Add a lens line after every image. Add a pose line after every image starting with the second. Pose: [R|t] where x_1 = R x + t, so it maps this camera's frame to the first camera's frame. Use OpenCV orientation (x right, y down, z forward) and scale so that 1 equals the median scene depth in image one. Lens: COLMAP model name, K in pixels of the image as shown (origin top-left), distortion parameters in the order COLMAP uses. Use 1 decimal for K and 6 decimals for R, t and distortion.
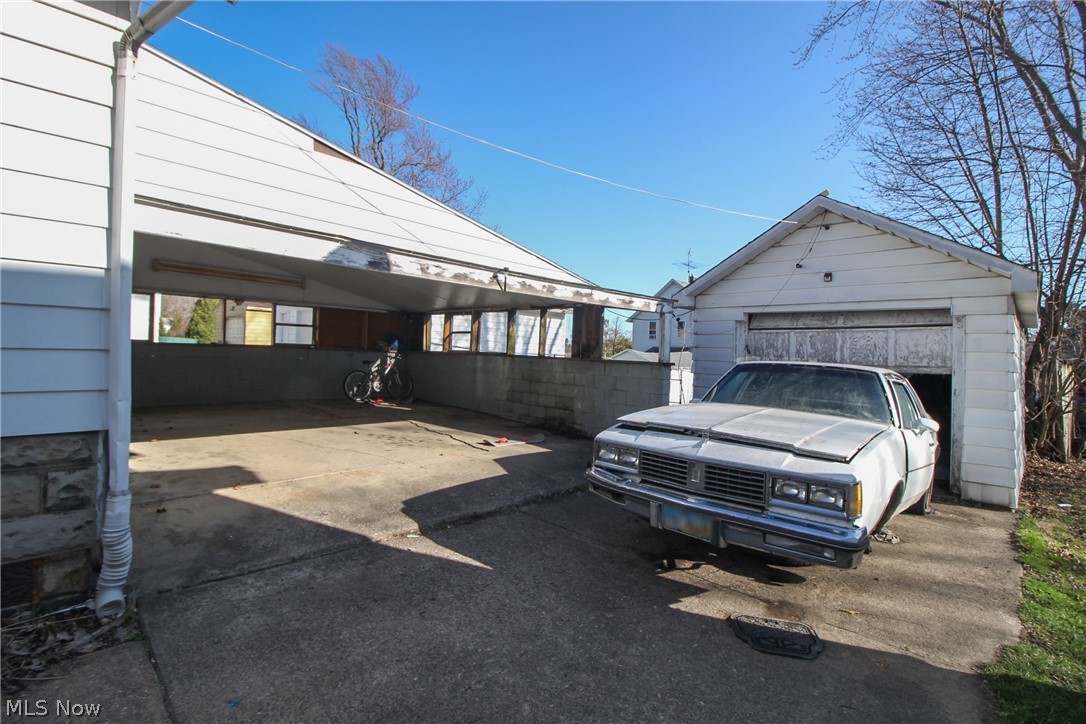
lens RADIAL K [[509.3, 0, 539.4], [0, 509.3, 361.9], [0, 0, 1]] dist [-0.009813, -0.003140]
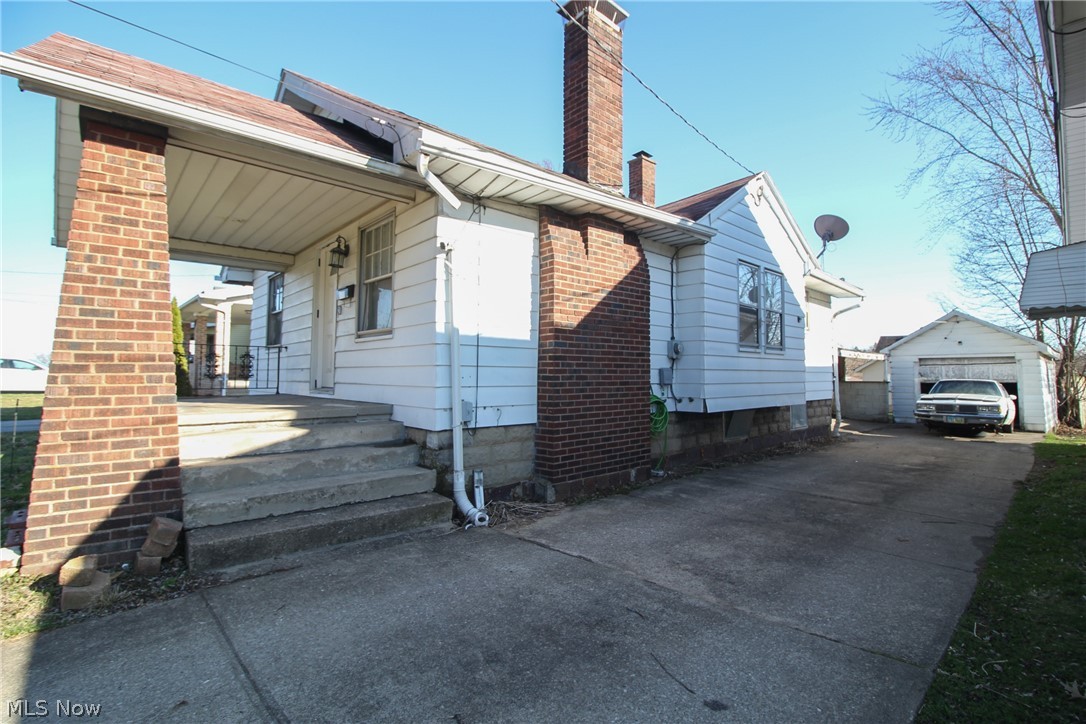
lens RADIAL K [[509.3, 0, 546.7], [0, 509.3, 362.9], [0, 0, 1]] dist [-0.009813, -0.003140]
pose [[0.998092, -0.032144, -0.052715, -1.249858], [0.029429, 0.998239, -0.051504, -0.010583], [0.054278, 0.049854, 0.997281, -1.471828]]
